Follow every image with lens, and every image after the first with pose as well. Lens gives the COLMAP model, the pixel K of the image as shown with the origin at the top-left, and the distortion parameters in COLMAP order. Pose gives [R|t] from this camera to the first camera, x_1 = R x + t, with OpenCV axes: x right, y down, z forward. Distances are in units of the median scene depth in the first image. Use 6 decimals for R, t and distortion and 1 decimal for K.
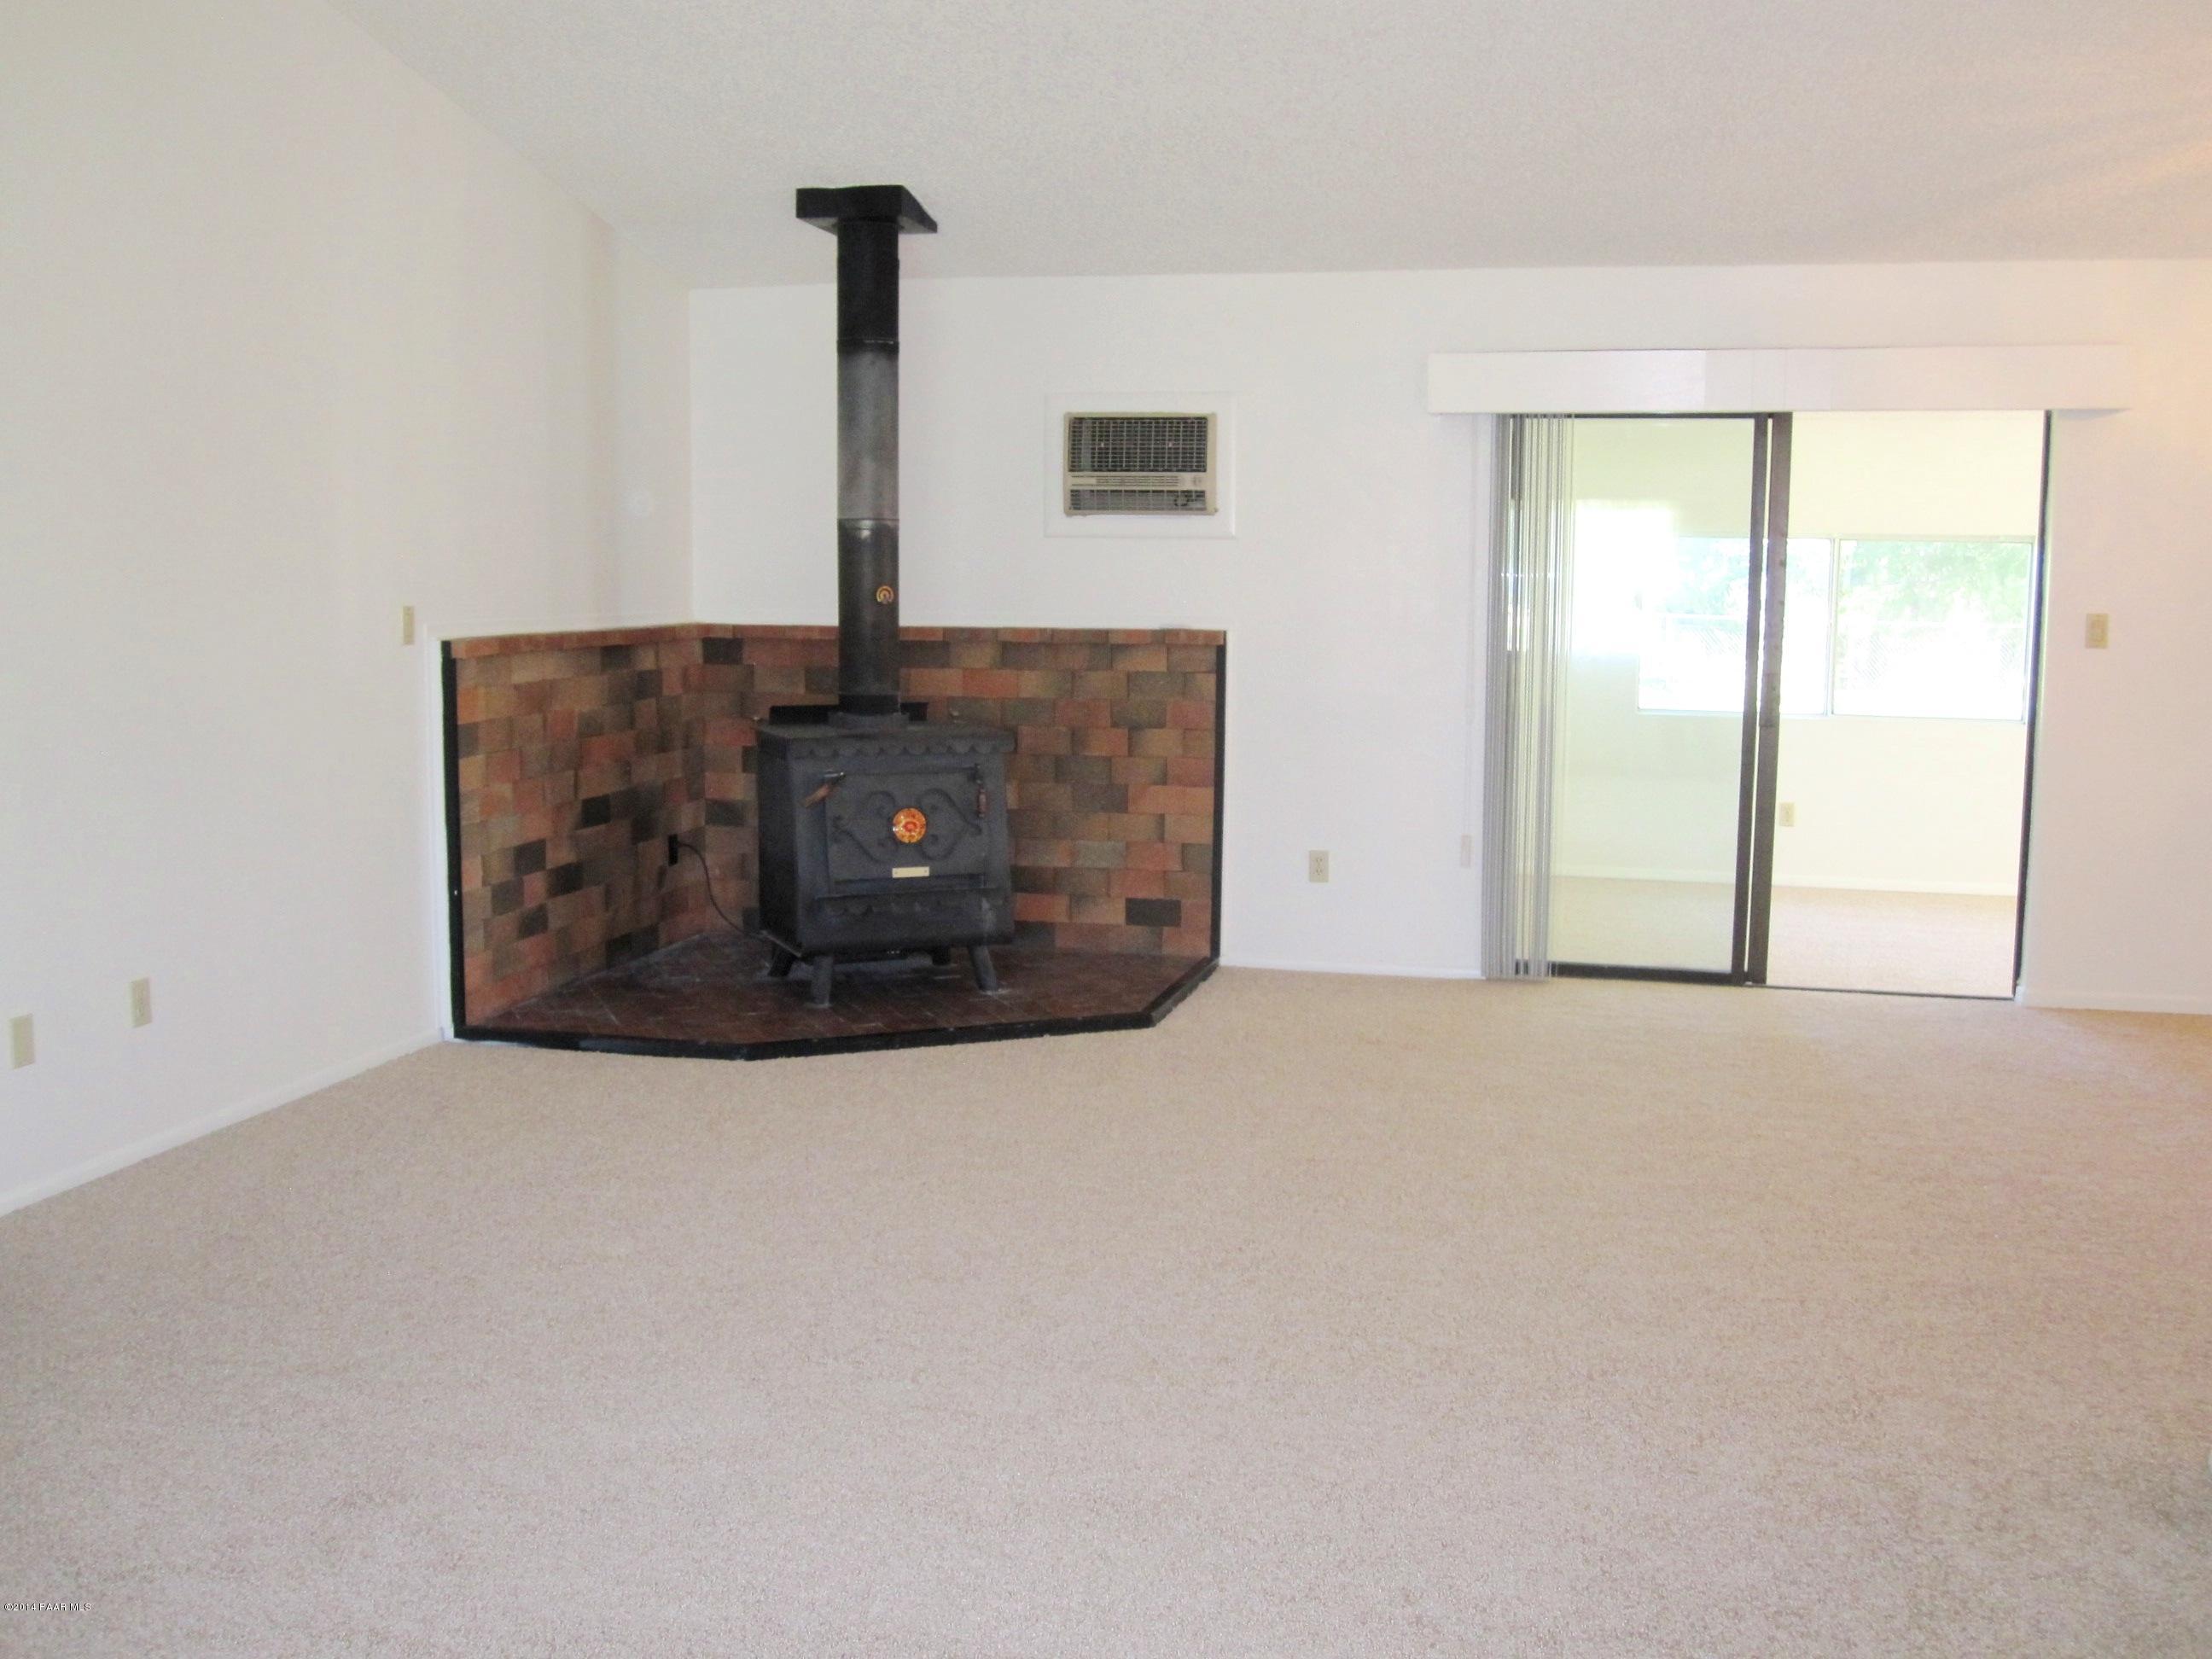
lens RADIAL K [[2175.7, 0, 1106.5], [0, 2175.7, 839.5], [0, 0, 1]] dist [-0.069257, 0.000000]
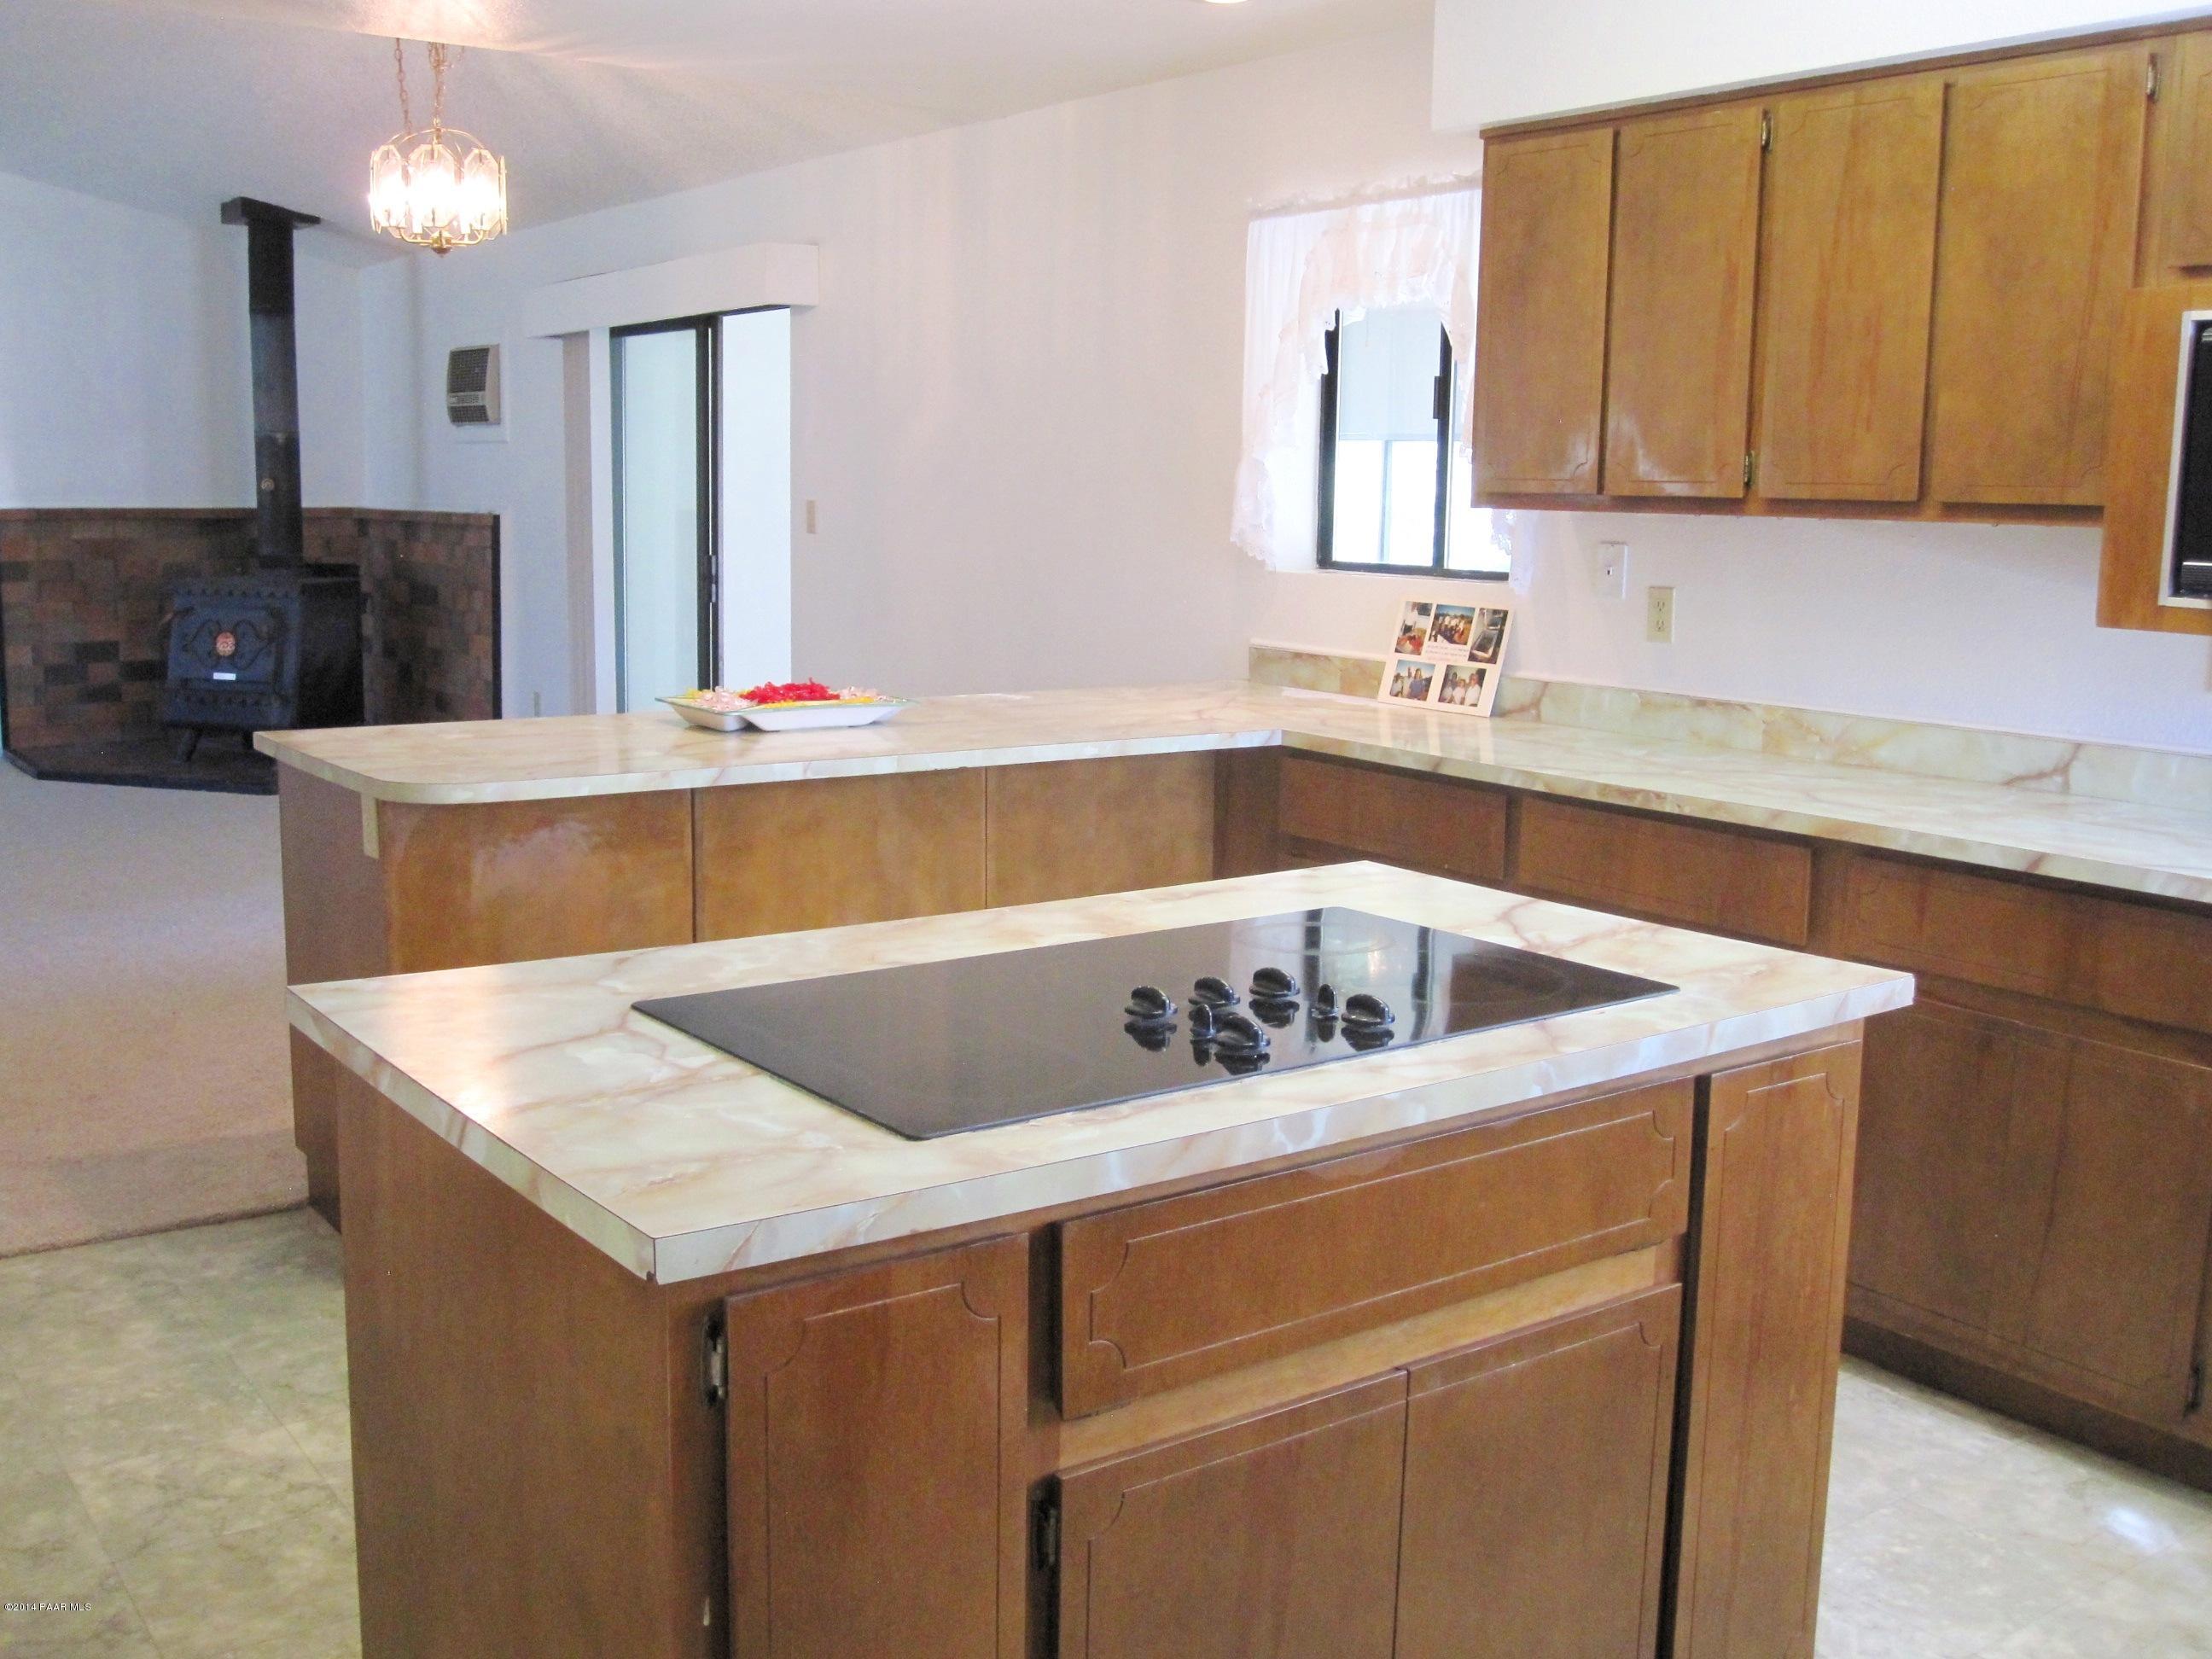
lens RADIAL K [[2175.7, 0, 1105.0], [0, 2175.7, 839.4], [0, 0, 1]] dist [-0.069257, 0.000000]
pose [[0.760614, 0.110750, -0.639688, 1.275001], [-0.091333, 0.993796, 0.063459, -0.021381], [0.642748, 0.010157, 0.766010, 0.282932]]
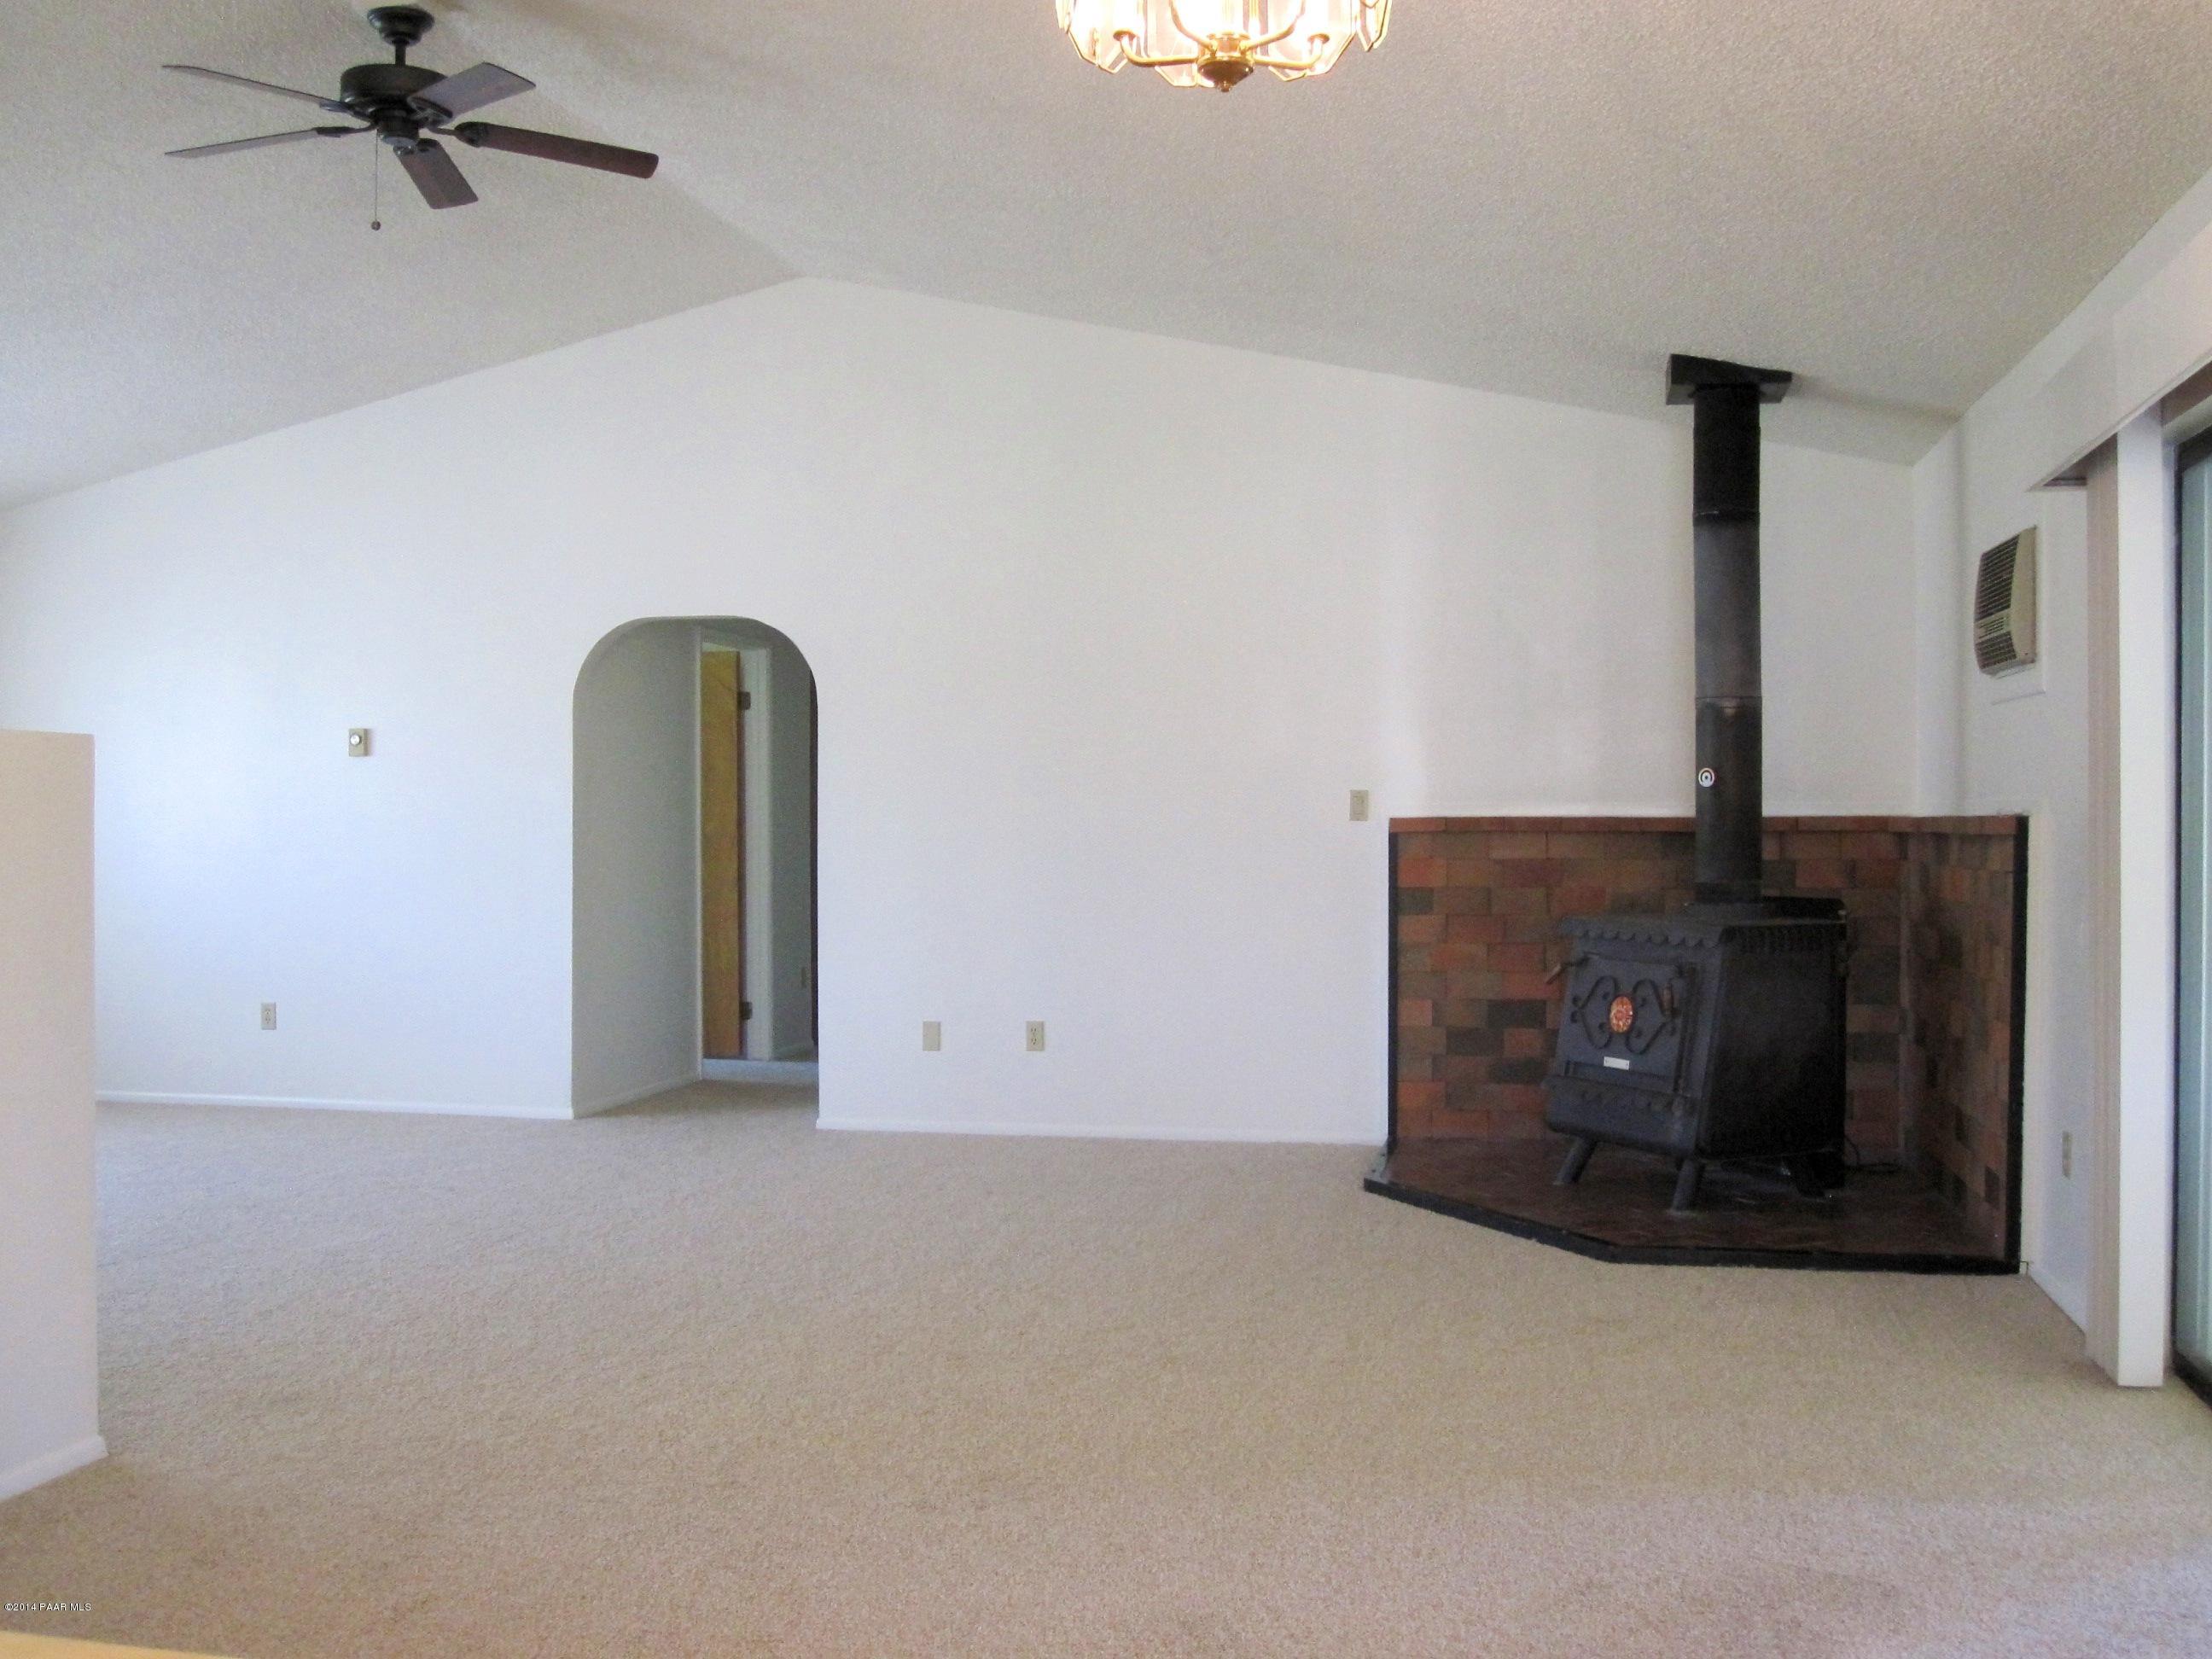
lens RADIAL K [[2175.7, 0, 1110.1], [0, 2175.7, 825.6], [0, 0, 1]] dist [-0.069257, 0.000000]
pose [[0.023658, -0.003610, -0.999714, 0.854031], [-0.121362, 0.992587, -0.006456, -0.055394], [0.992326, 0.121480, 0.023045, 0.742320]]
